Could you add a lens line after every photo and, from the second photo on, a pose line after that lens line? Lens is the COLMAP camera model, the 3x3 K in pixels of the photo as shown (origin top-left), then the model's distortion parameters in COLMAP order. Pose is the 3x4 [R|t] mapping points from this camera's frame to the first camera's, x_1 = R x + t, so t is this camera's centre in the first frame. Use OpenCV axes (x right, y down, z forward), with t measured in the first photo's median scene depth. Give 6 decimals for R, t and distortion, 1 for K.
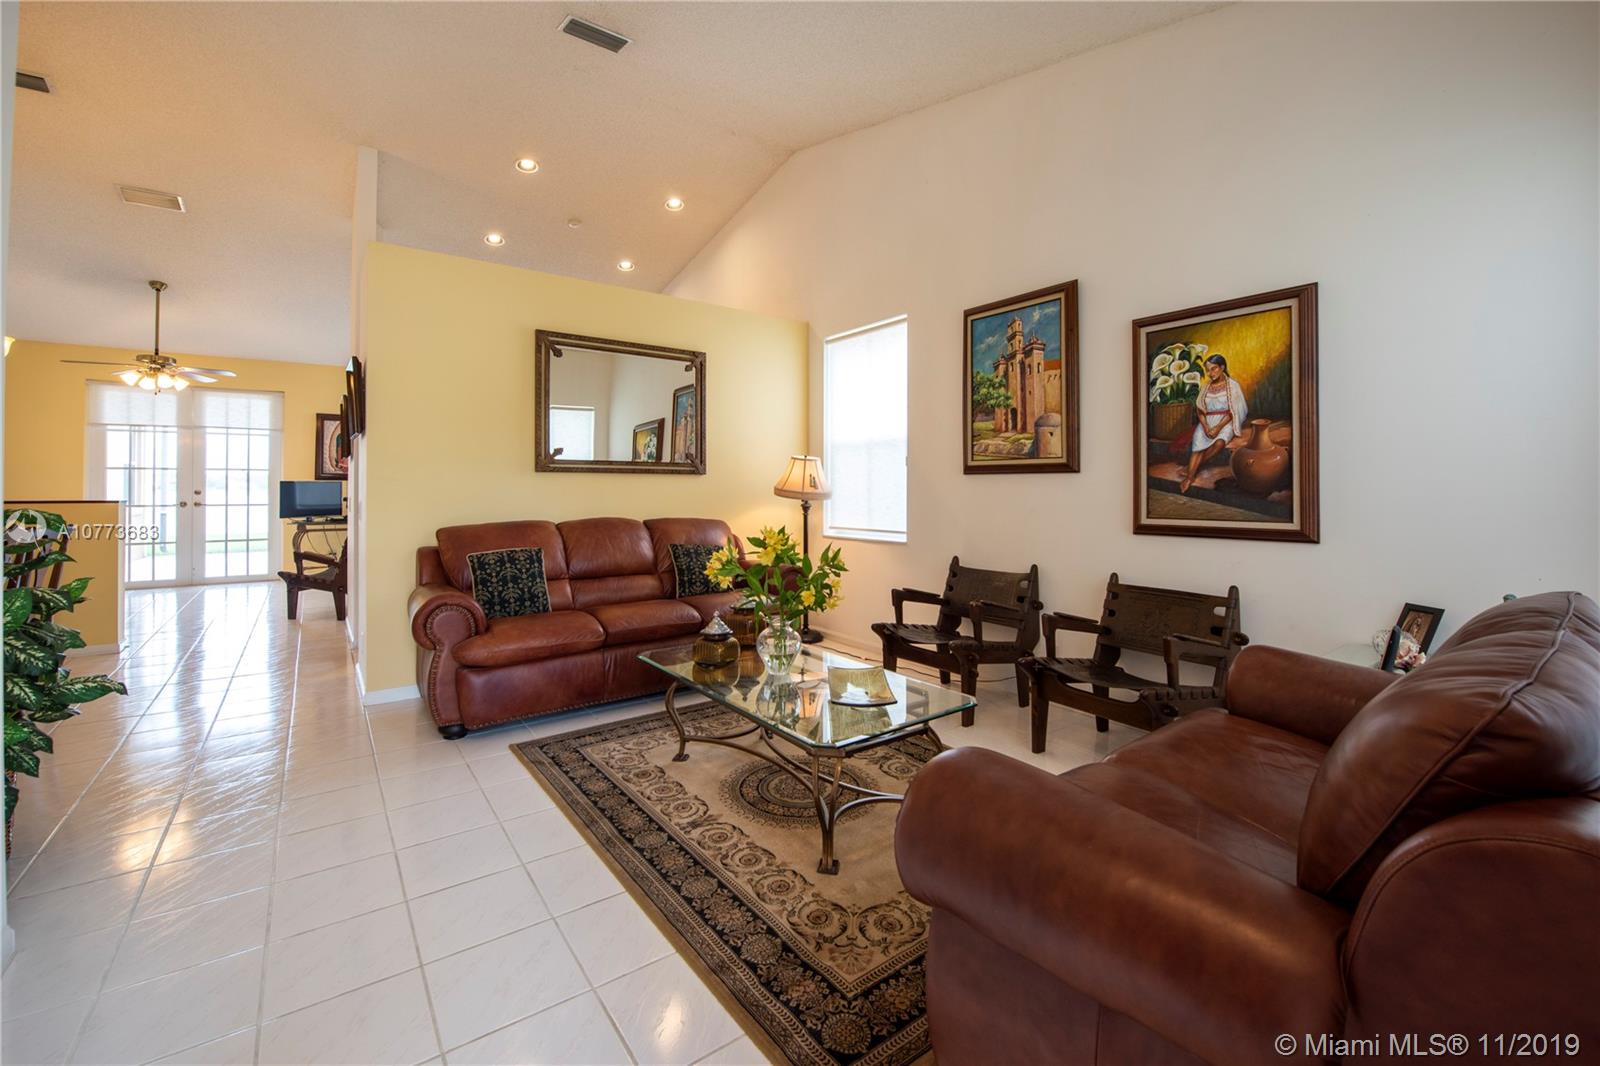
lens RADIAL K [[665.2, 0, 814.9], [0, 665.2, 481.4], [0, 0, 1]] dist [-0.021248, -0.000875]
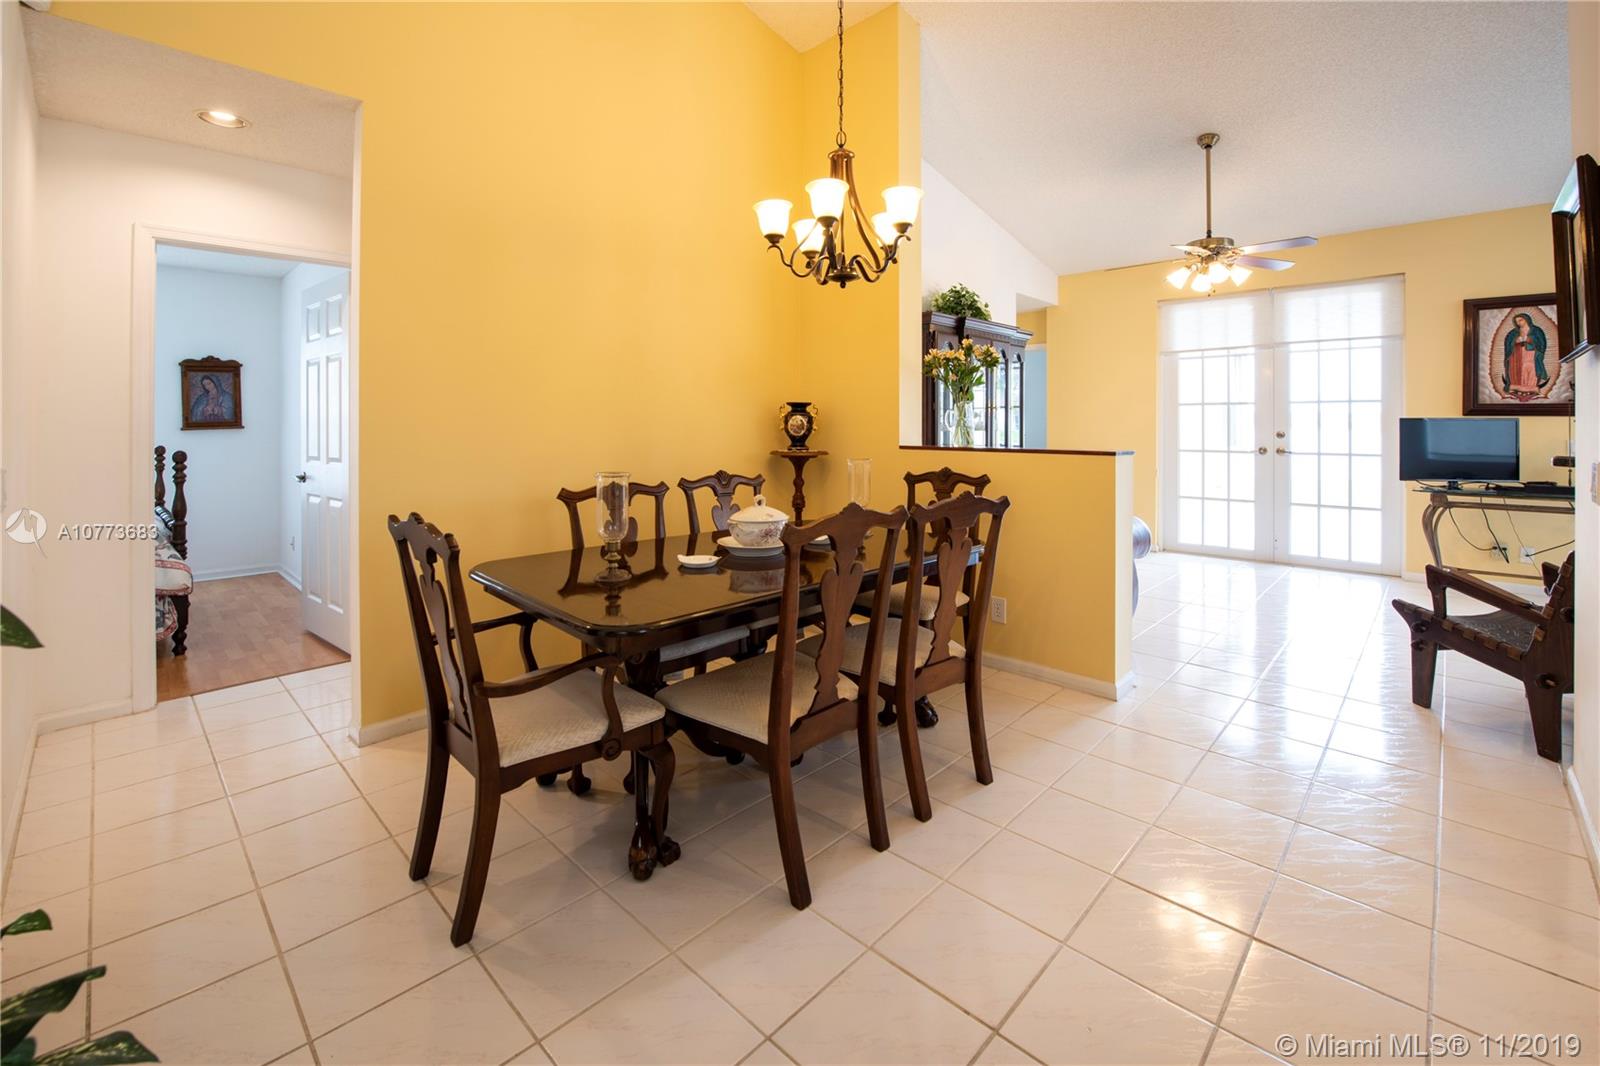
lens RADIAL K [[685.1, 0, 795.0], [0, 685.1, 420.6], [0, 0, 1]] dist [-0.016998, -0.000299]
pose [[0.151346, -0.007069, -0.988456, -0.203412], [0.007515, 0.999954, -0.006001, 0.000917], [0.988452, -0.006520, 0.151392, 0.253607]]
